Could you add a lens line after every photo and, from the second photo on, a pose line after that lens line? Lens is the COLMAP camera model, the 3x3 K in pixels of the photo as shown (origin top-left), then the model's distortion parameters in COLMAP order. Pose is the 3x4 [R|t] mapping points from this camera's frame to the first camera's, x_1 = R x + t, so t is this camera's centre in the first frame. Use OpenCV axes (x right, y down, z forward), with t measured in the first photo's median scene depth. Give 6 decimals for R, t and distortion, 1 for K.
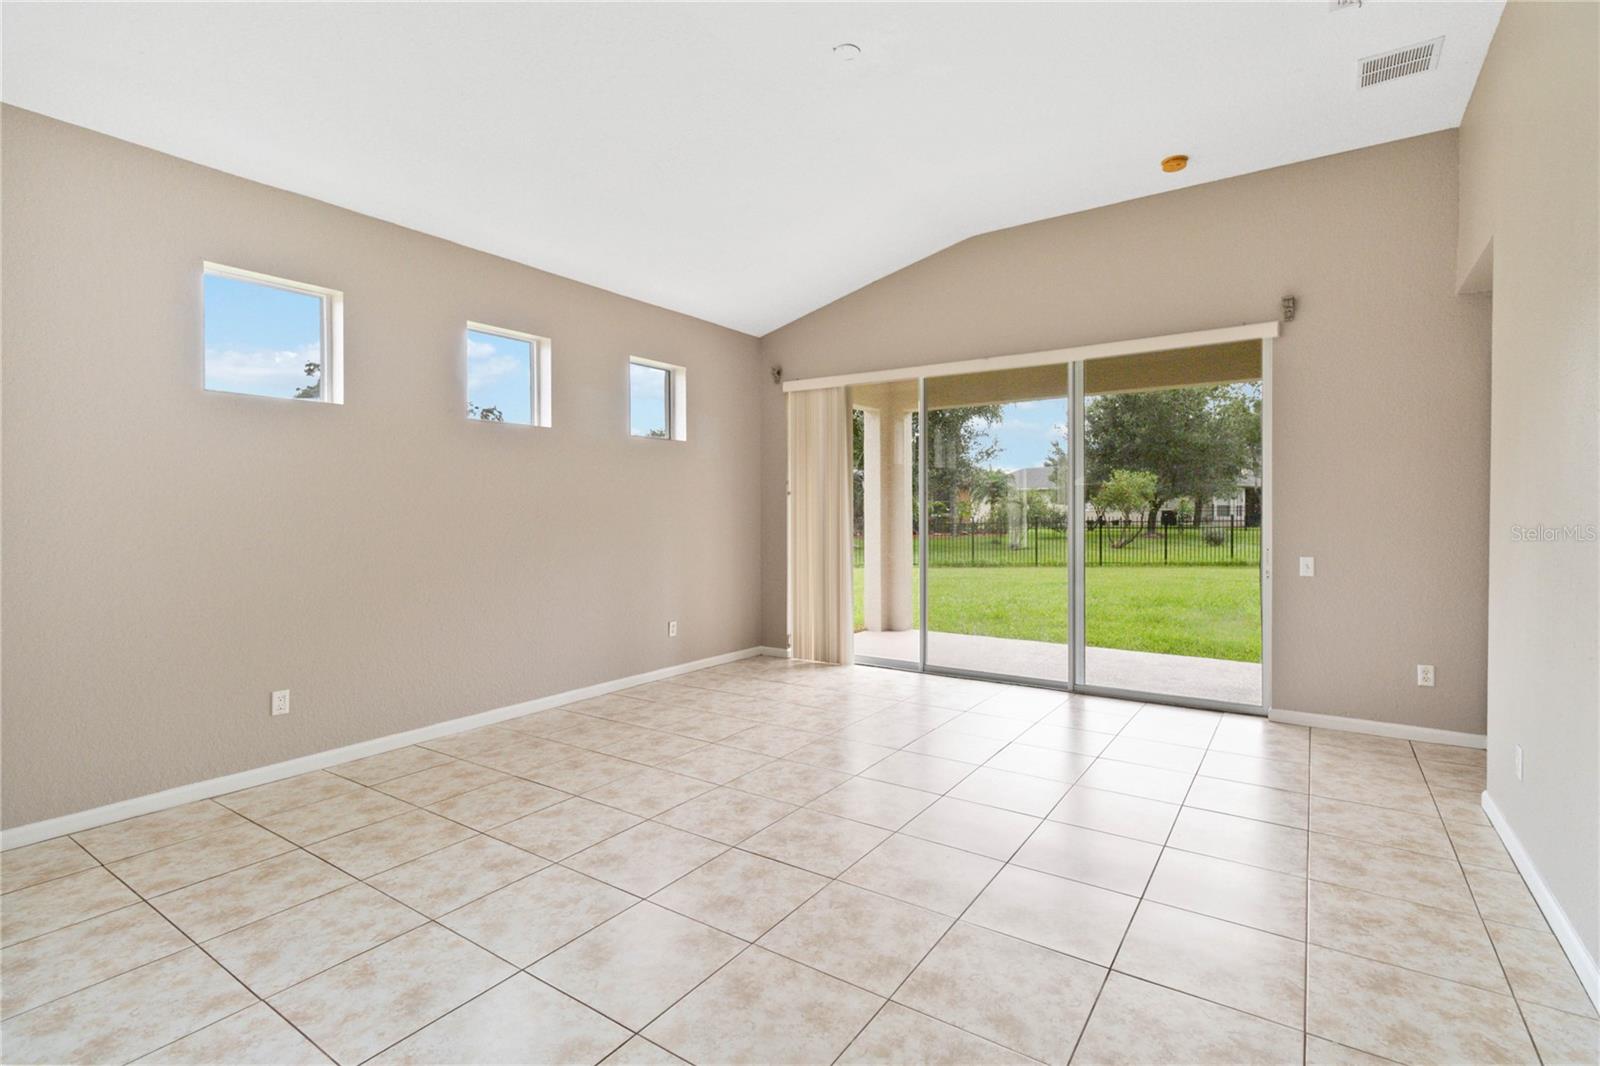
lens RADIAL K [[750.7, 0, 799.6], [0, 750.7, 530.2], [0, 0, 1]] dist [-0.008977, 0.002165]
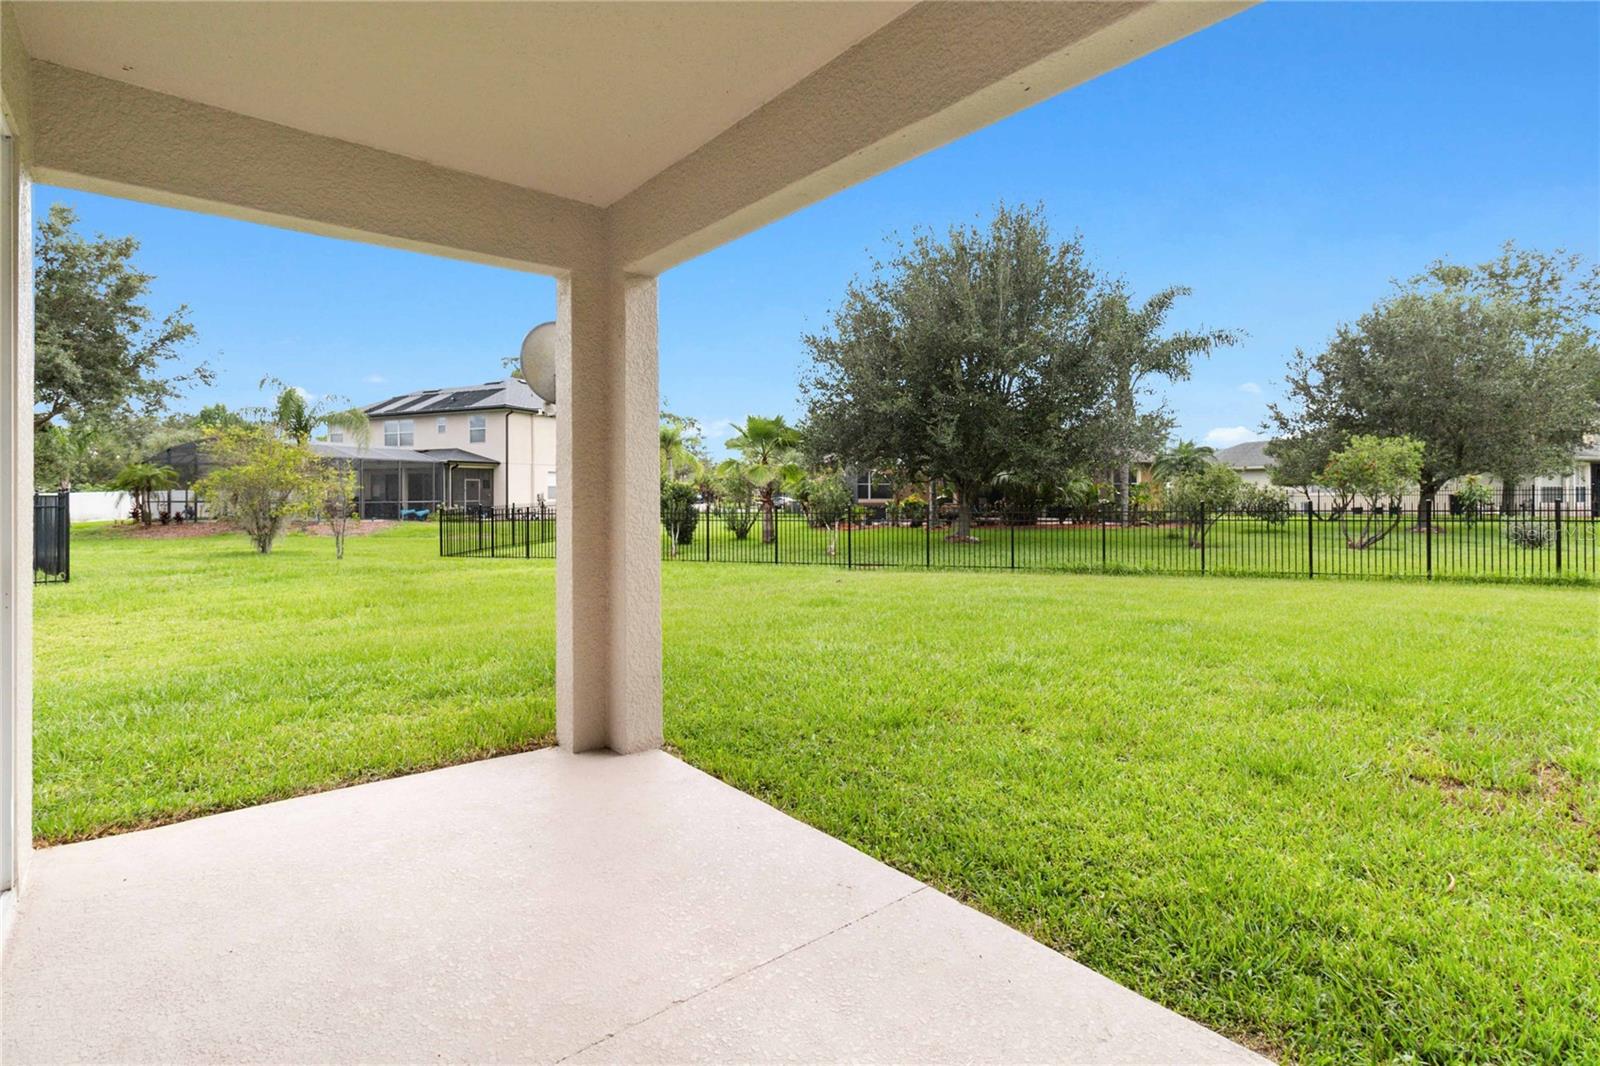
lens RADIAL K [[750.7, 0, 797.3], [0, 750.7, 492.1], [0, 0, 1]] dist [-0.008977, 0.002165]
pose [[0.959676, -0.000820, -0.281108, 0.122168], [-0.007413, 0.999574, -0.028225, -0.004855], [0.281012, 0.029171, 0.959261, 0.192573]]
